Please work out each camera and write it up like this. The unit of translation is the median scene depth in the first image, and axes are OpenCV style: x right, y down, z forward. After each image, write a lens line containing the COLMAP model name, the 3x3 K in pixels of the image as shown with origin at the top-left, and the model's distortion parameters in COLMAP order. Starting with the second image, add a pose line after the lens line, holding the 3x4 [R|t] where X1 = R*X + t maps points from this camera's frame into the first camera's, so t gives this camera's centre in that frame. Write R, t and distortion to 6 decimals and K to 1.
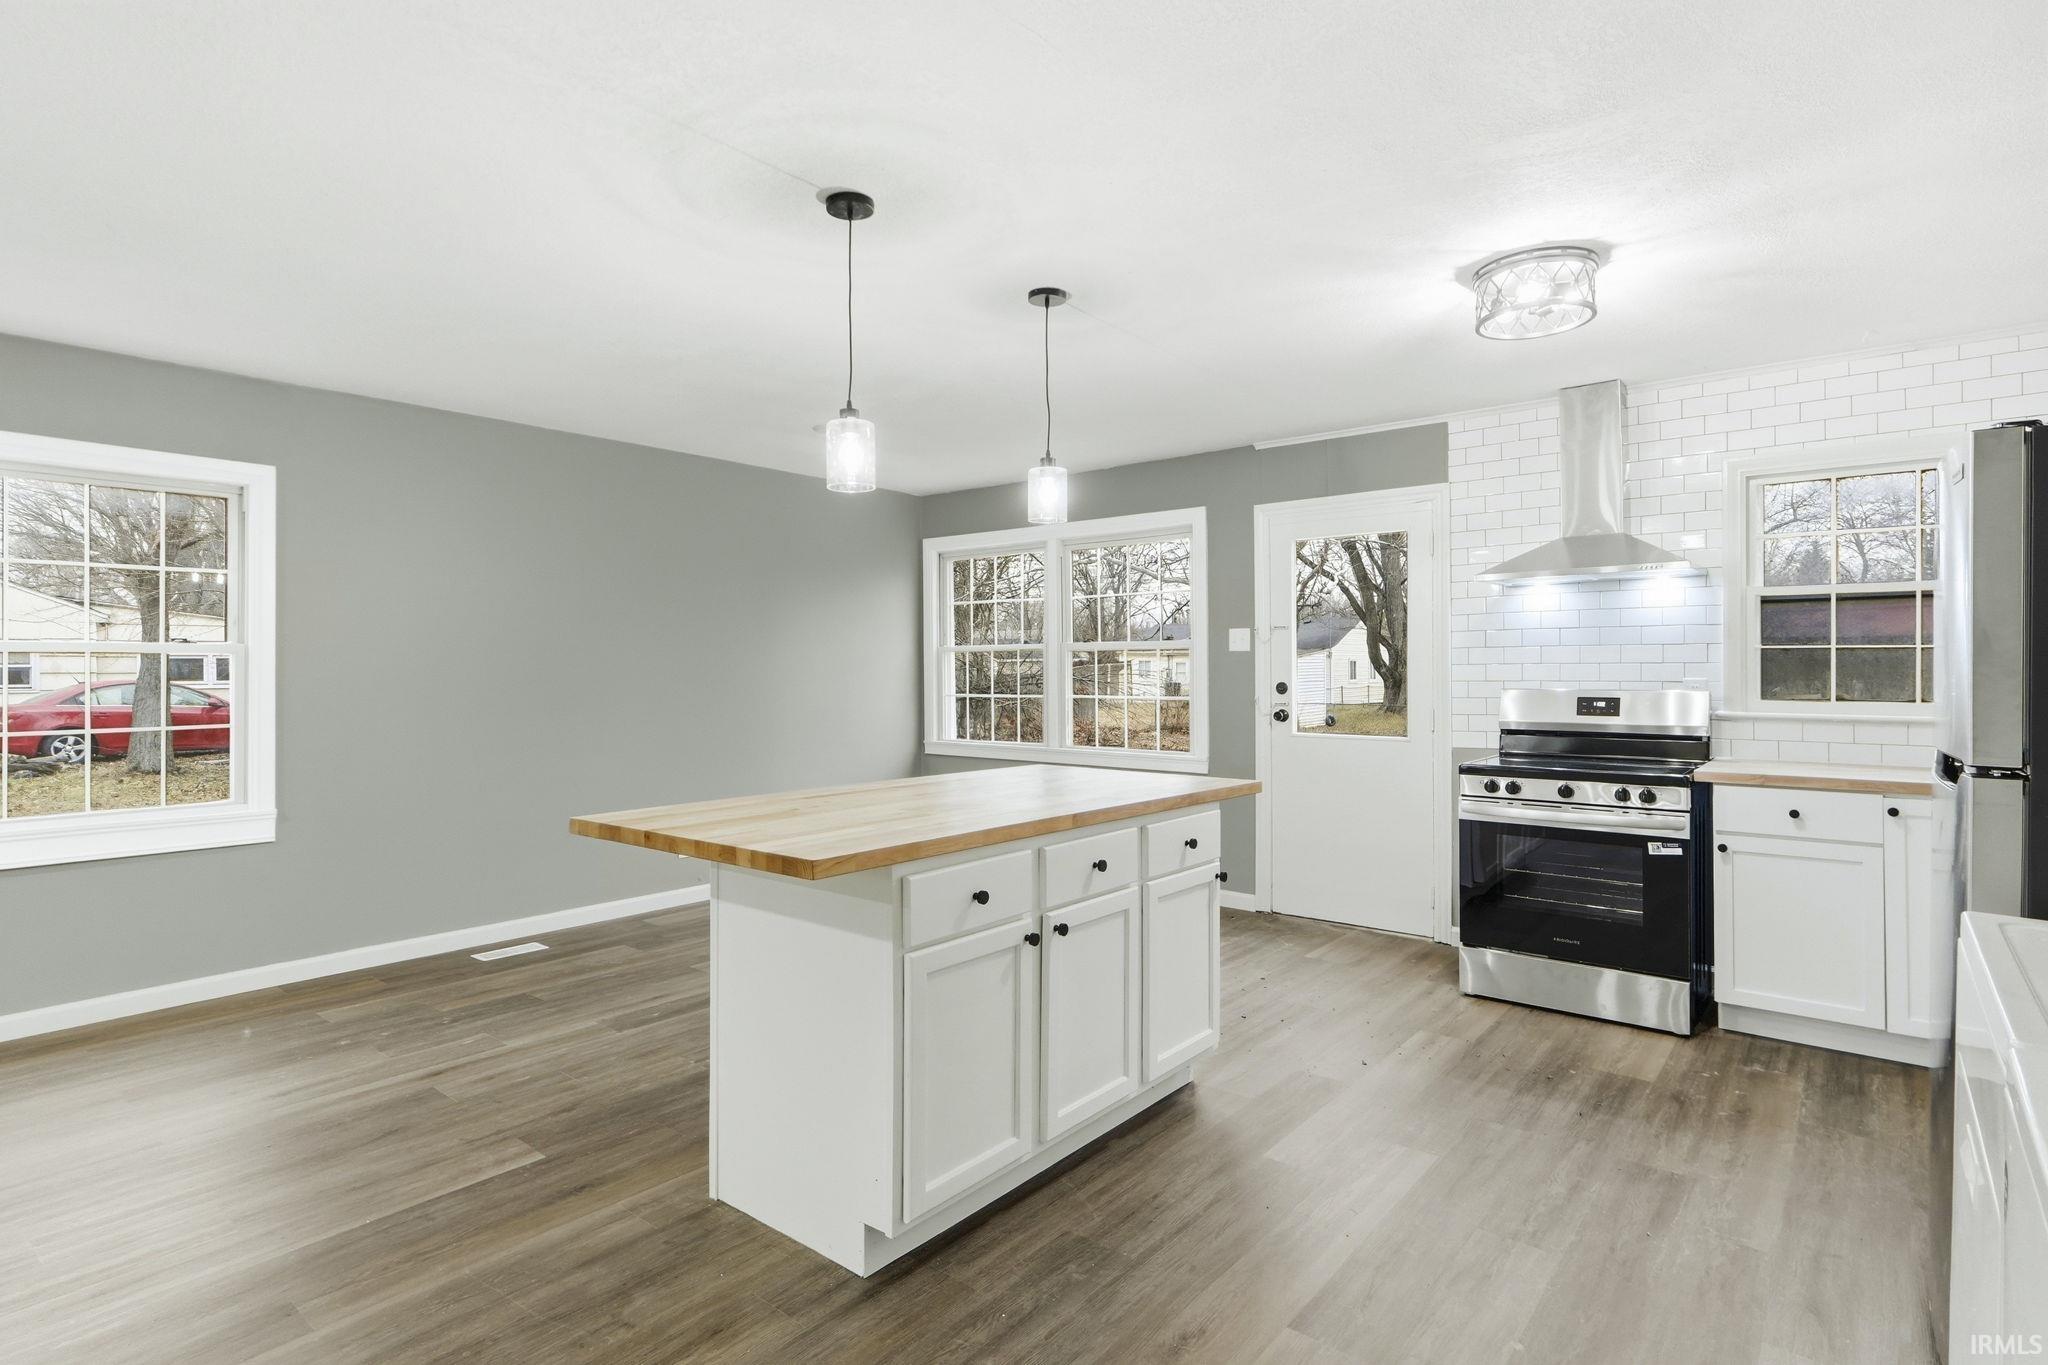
lens RADIAL K [[1042.2, 0, 1018.1], [0, 1042.2, 664.2], [0, 0, 1]] dist [-0.002067, 0.003044]
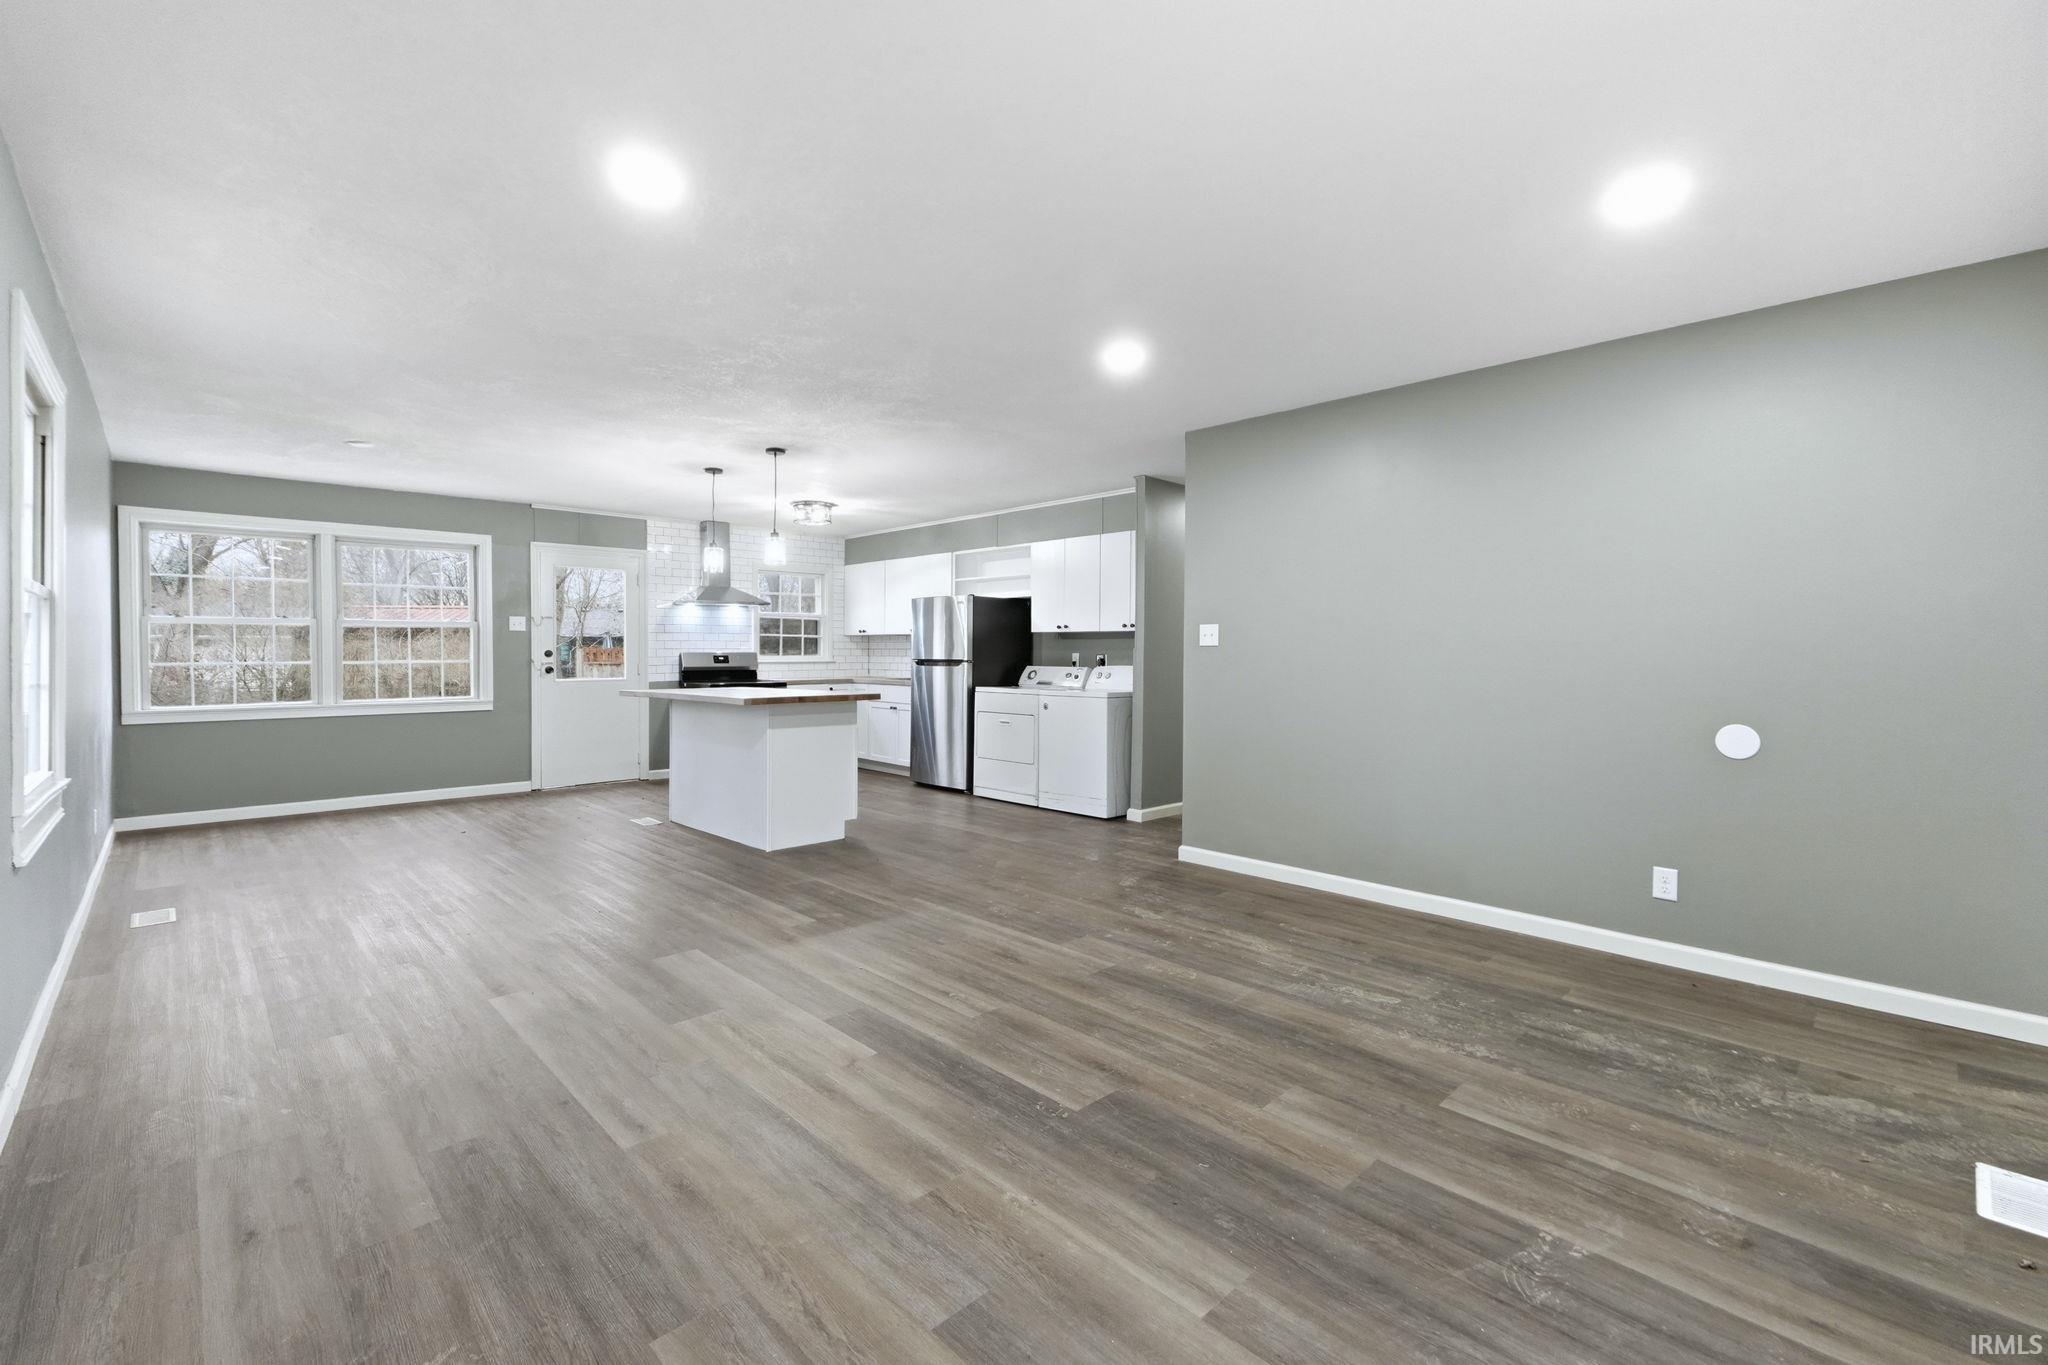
lens RADIAL K [[875.1, 0, 1016.7], [0, 875.1, 659.7], [0, 0, 1]] dist [-0.000488, 0.001766]
pose [[0.113284, -0.002722, 0.993559, -1.550398], [-0.003354, 0.999990, 0.003122, 0.037569], [-0.993557, -0.003686, 0.113274, 0.128412]]
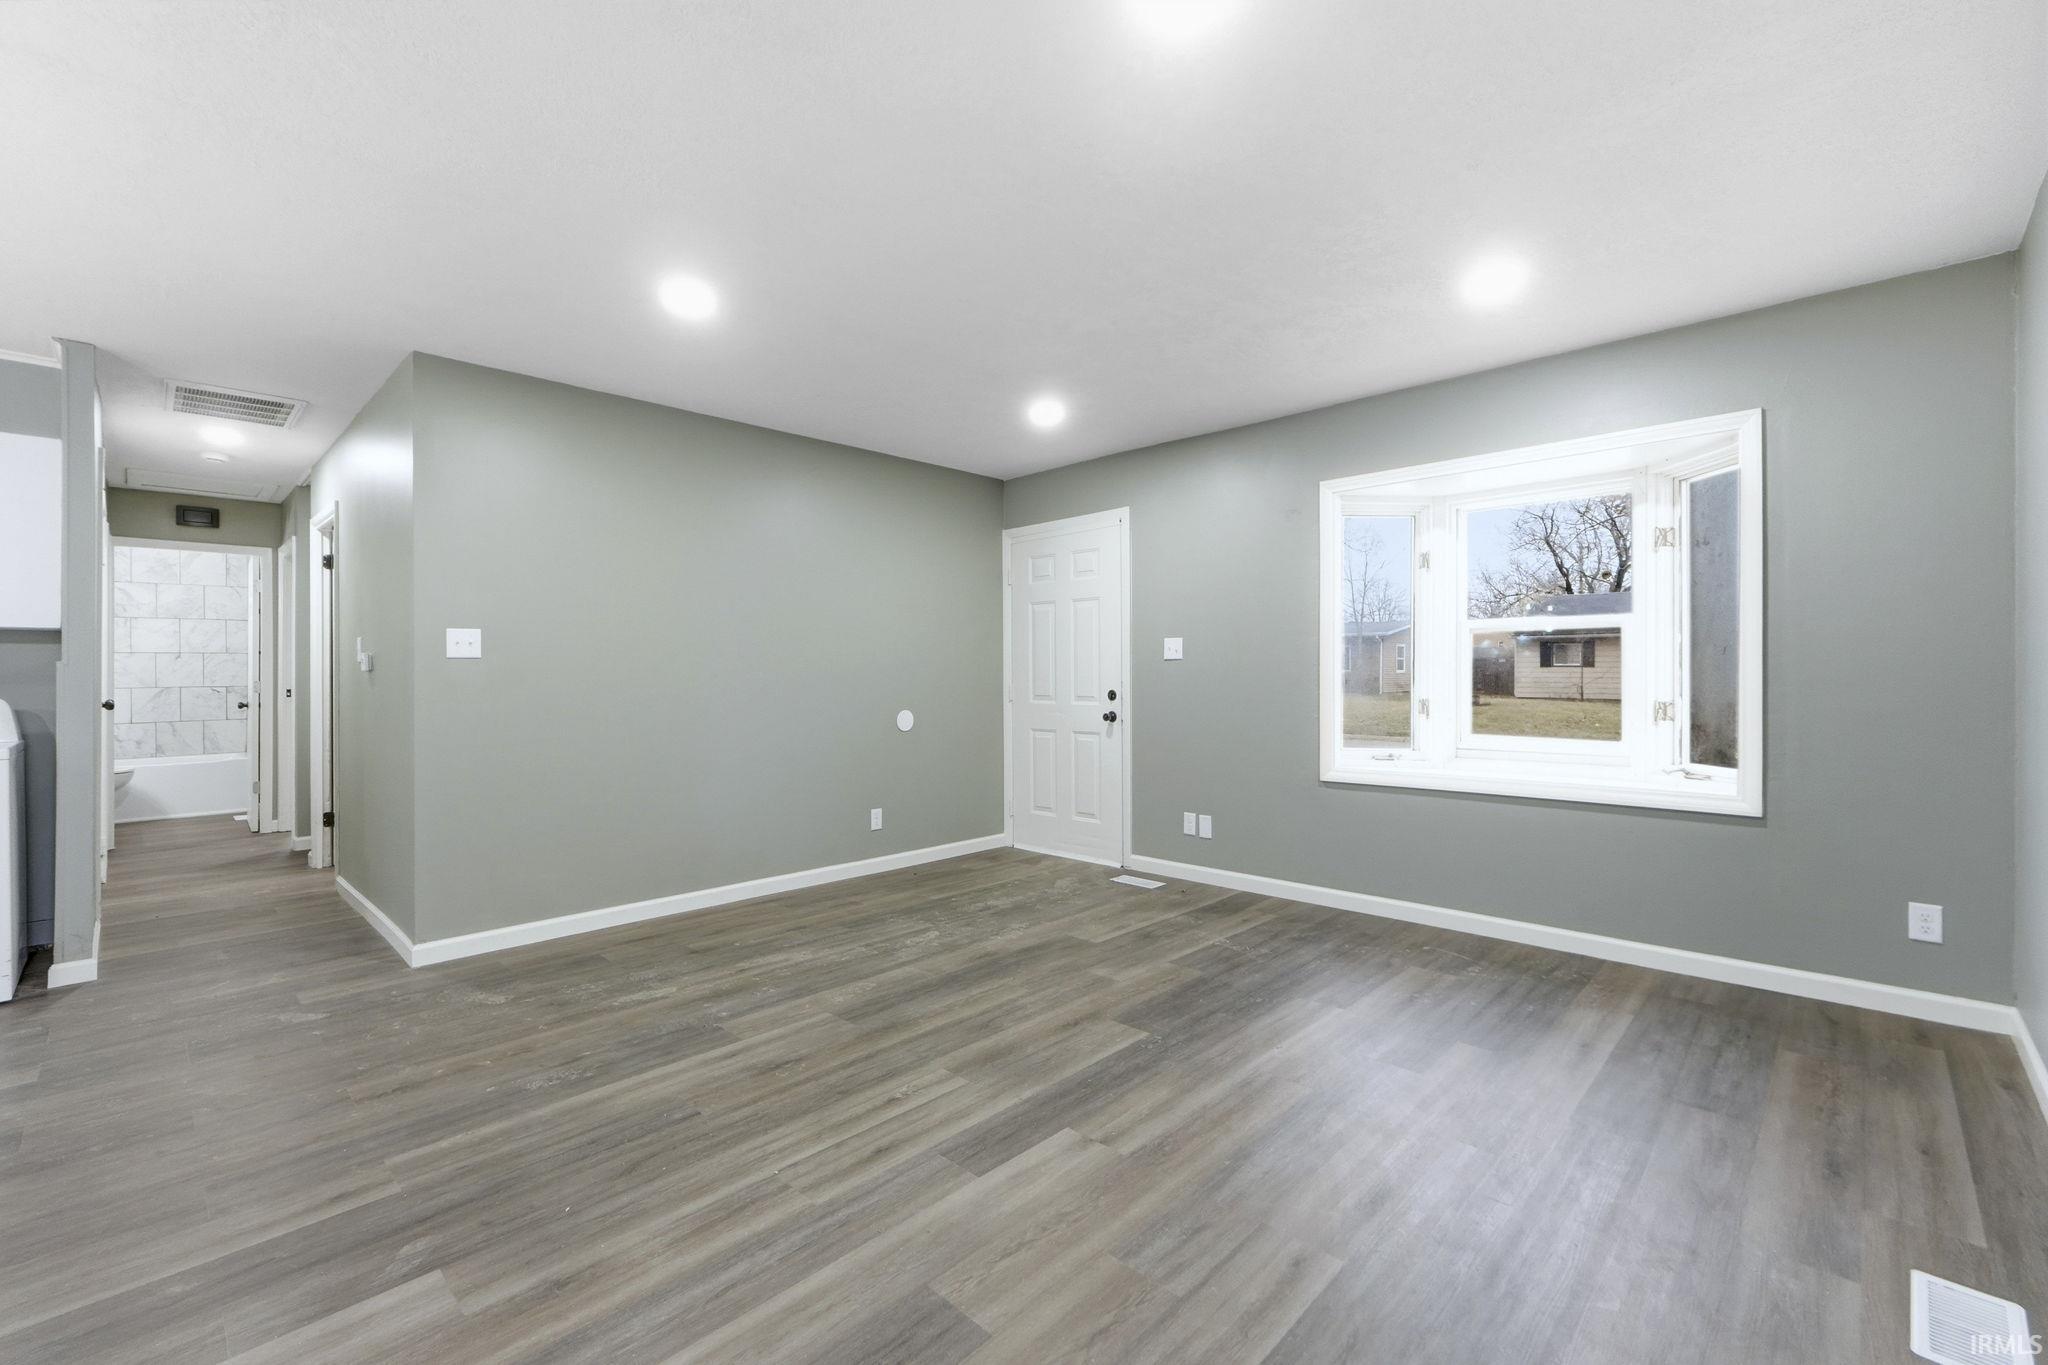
lens RADIAL K [[875.1, 0, 1011.2], [0, 875.1, 667.8], [0, 0, 1]] dist [-0.000488, 0.001766]
pose [[-0.996242, 0.008041, 0.086235, -0.892880], [0.008144, 0.999966, 0.000845, 0.034595], [-0.086226, 0.001544, -0.996274, 0.915890]]
